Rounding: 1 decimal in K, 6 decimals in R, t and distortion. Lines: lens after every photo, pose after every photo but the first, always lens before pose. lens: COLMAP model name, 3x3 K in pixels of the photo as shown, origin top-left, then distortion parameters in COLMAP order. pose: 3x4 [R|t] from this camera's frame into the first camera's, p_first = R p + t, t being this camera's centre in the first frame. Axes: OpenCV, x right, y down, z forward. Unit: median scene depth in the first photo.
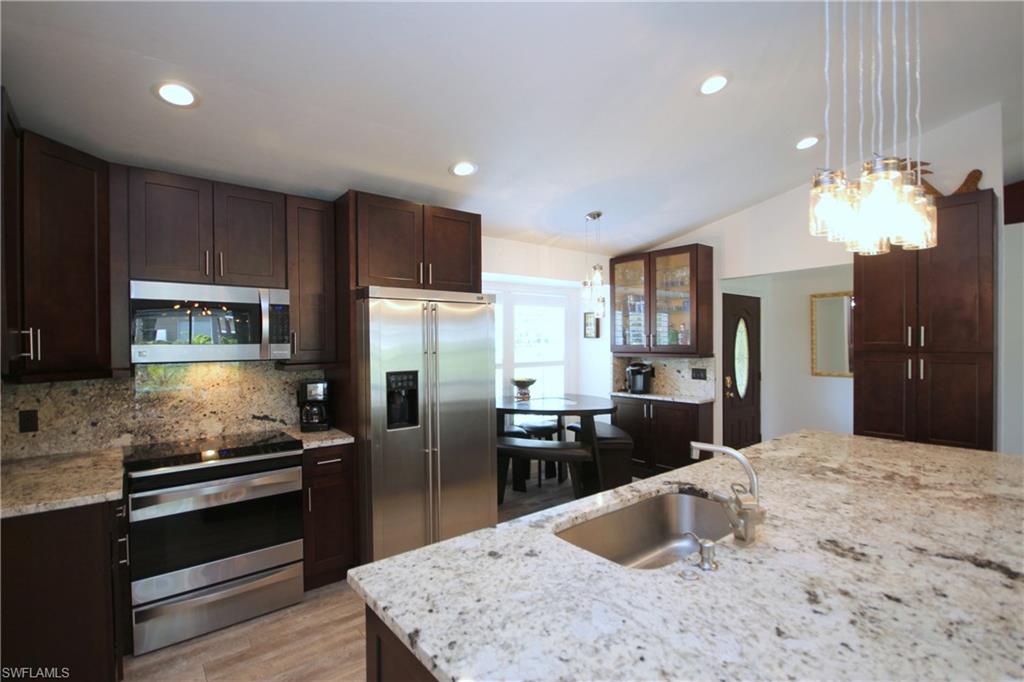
lens RADIAL K [[473.2, 0, 519.1], [0, 473.2, 341.6], [0, 0, 1]] dist [-0.004180, -0.000001]
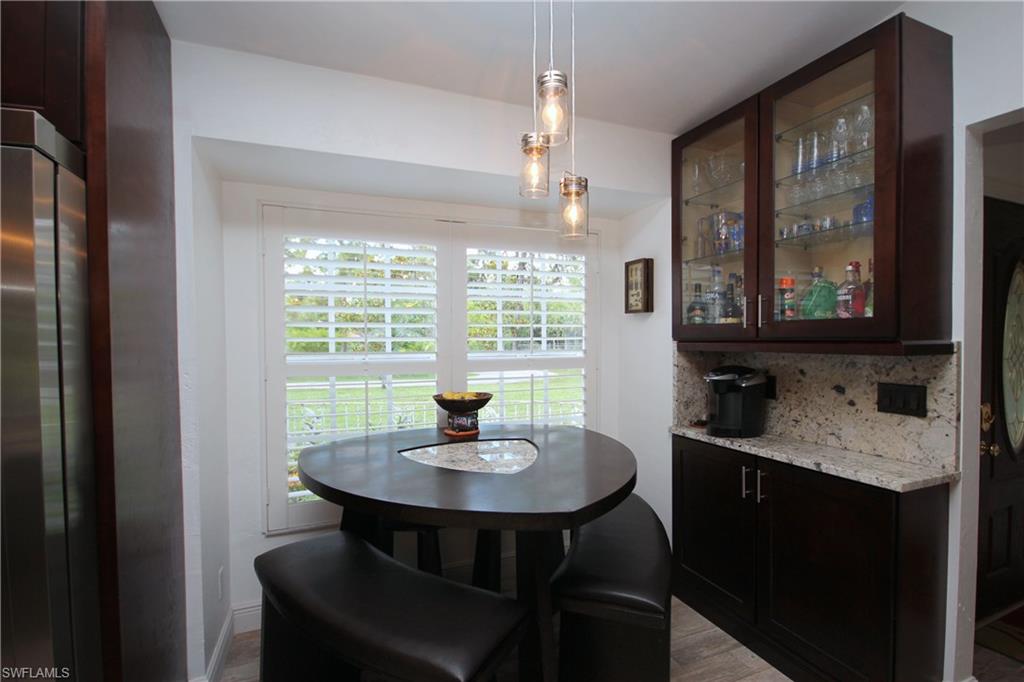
lens RADIAL K [[473.2, 0, 510.3], [0, 473.2, 345.2], [0, 0, 1]] dist [-0.004180, -0.000001]
pose [[0.951393, 0.004024, -0.307952, 0.203851], [0.000728, 0.999882, 0.015313, 0.021179], [0.307978, -0.014793, 0.951279, 0.557524]]
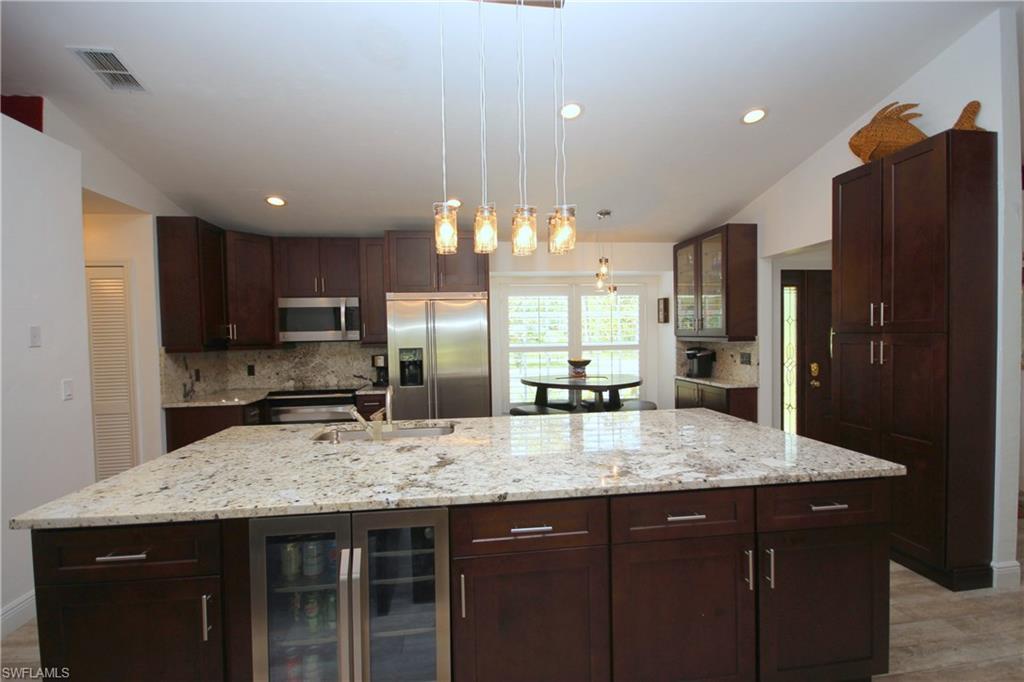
lens RADIAL K [[473.2, 0, 516.8], [0, 473.2, 340.6], [0, 0, 1]] dist [-0.004180, -0.000001]
pose [[0.848894, 0.000822, -0.528562, 0.489020], [0.012204, 0.999702, 0.021154, 0.006394], [0.528422, -0.024408, 0.848631, -0.054931]]
